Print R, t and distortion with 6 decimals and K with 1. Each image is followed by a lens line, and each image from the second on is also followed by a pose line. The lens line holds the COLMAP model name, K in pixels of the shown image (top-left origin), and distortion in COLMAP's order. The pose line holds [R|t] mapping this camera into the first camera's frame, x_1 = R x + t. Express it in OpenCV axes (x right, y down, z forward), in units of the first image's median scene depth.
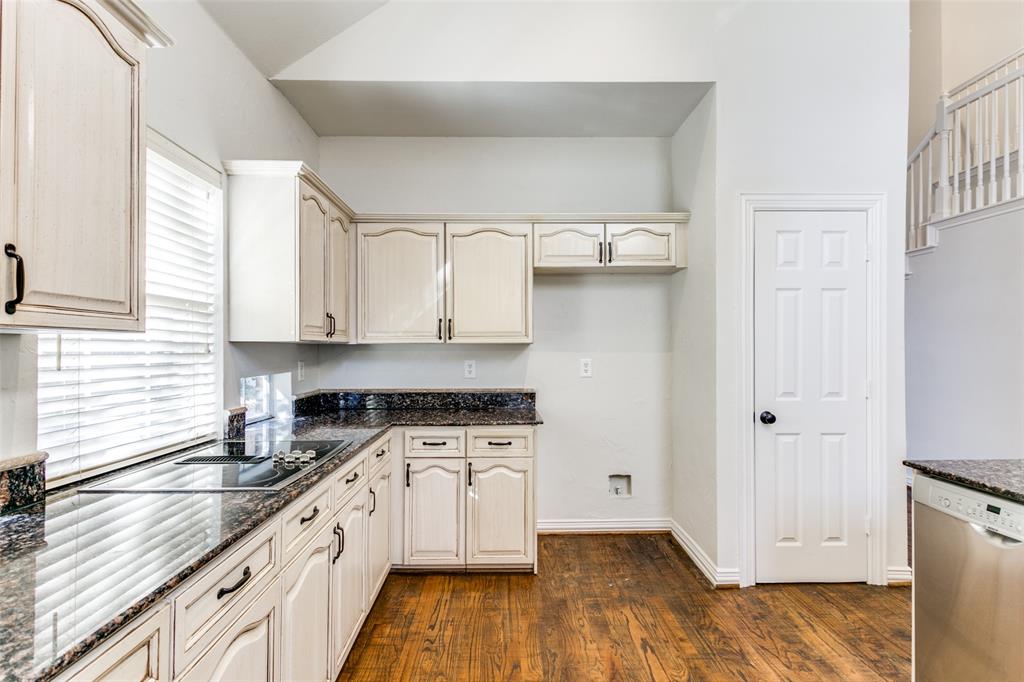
lens RADIAL K [[499.7, 0, 514.4], [0, 499.7, 338.5], [0, 0, 1]] dist [0.008136, -0.000487]
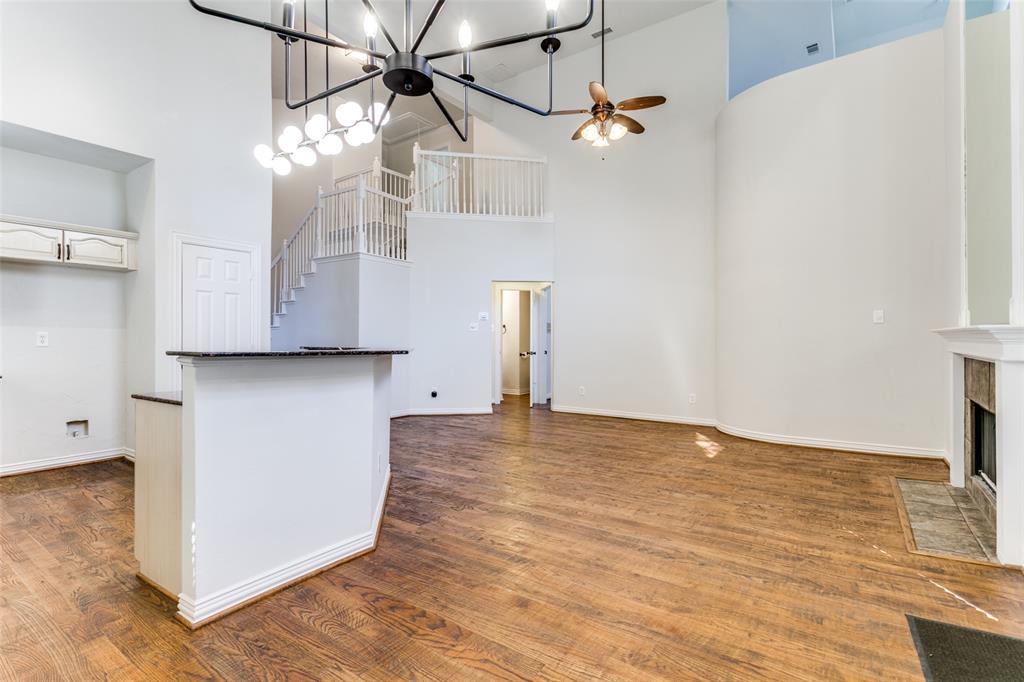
lens RADIAL K [[489.4, 0, 510.0], [0, 489.4, 346.0], [0, 0, 1]] dist [-0.000334, -0.000589]
pose [[0.595916, -0.003905, 0.803037, -0.159166], [-0.017833, 0.999677, 0.018095, 0.035927], [-0.802849, -0.025103, 0.595654, -0.749714]]
